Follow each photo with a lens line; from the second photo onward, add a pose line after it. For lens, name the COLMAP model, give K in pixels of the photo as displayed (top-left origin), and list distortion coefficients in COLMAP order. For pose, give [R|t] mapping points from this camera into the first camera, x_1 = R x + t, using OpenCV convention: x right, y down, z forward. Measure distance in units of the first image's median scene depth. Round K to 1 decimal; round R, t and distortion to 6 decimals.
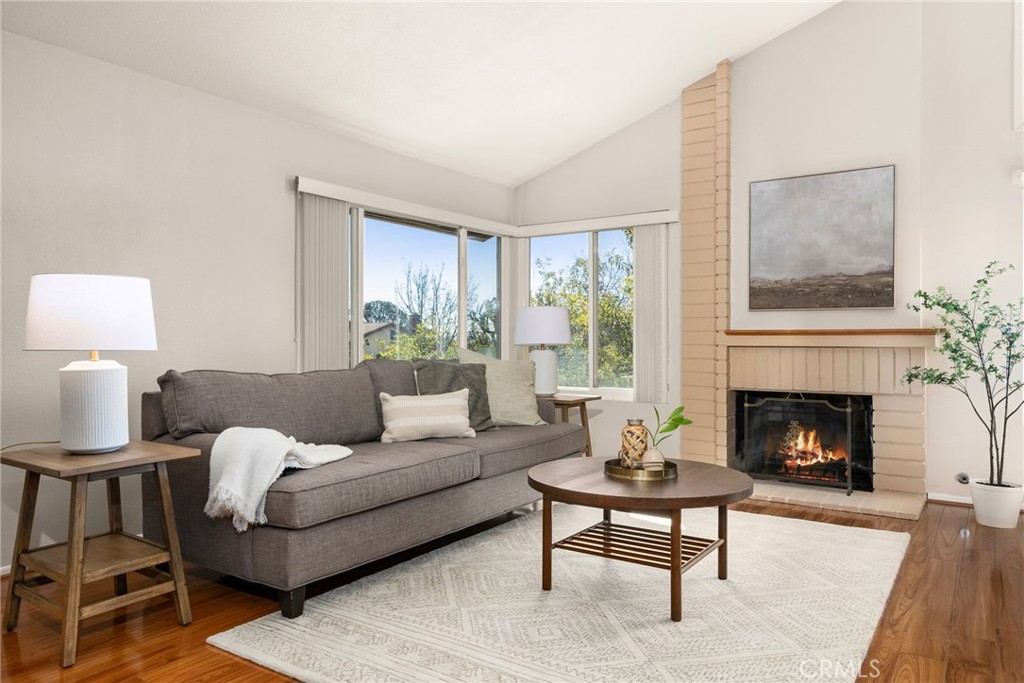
lens RADIAL K [[703.8, 0, 512.7], [0, 703.8, 342.0], [0, 0, 1]] dist [-0.005628, -0.001893]
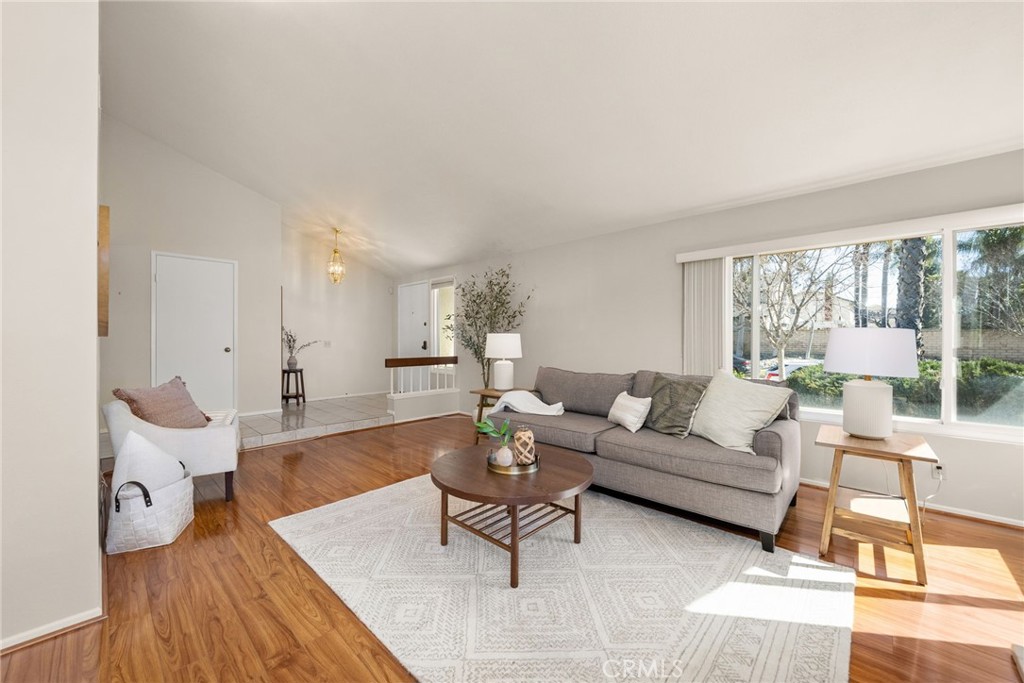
lens RADIAL K [[388.6, 0, 508.7], [0, 388.6, 339.7], [0, 0, 1]] dist [0.001226, 0.000316]
pose [[-0.157774, 0.004728, -0.987464, 1.081333], [0.000157, 0.999989, 0.004763, -0.076349], [0.987475, 0.000597, -0.157773, 1.283535]]
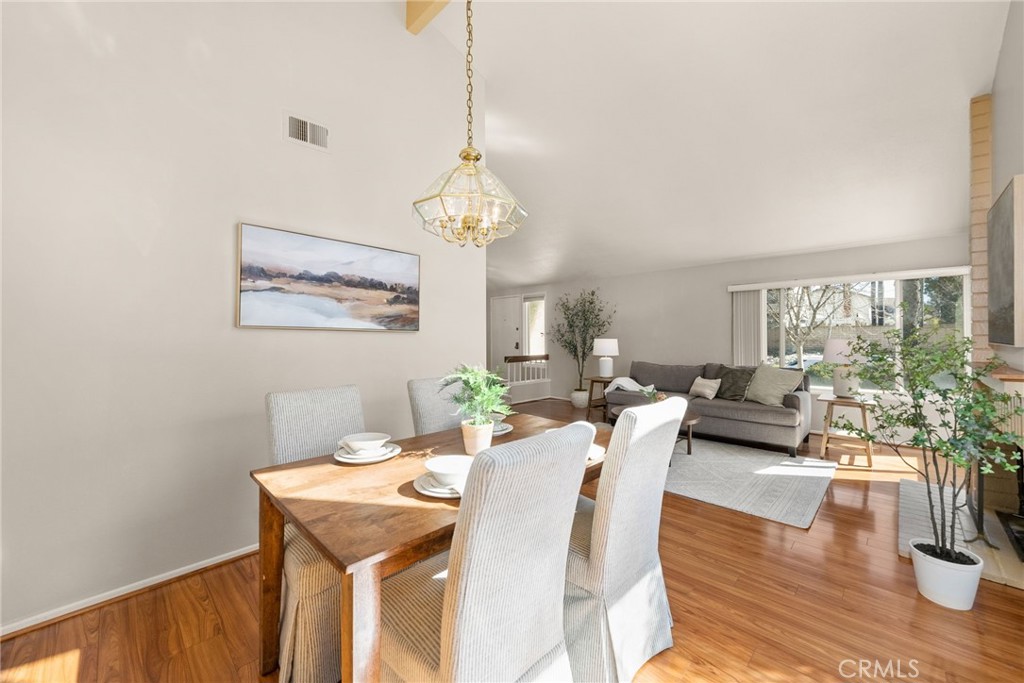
lens RADIAL K [[388.6, 0, 516.6], [0, 388.6, 333.2], [0, 0, 1]] dist [0.001226, 0.000316]
pose [[-0.176633, -0.003205, -0.984272, 1.943463], [0.006291, 0.999971, -0.004385, -0.123800], [0.984257, -0.006966, -0.176608, 0.871606]]
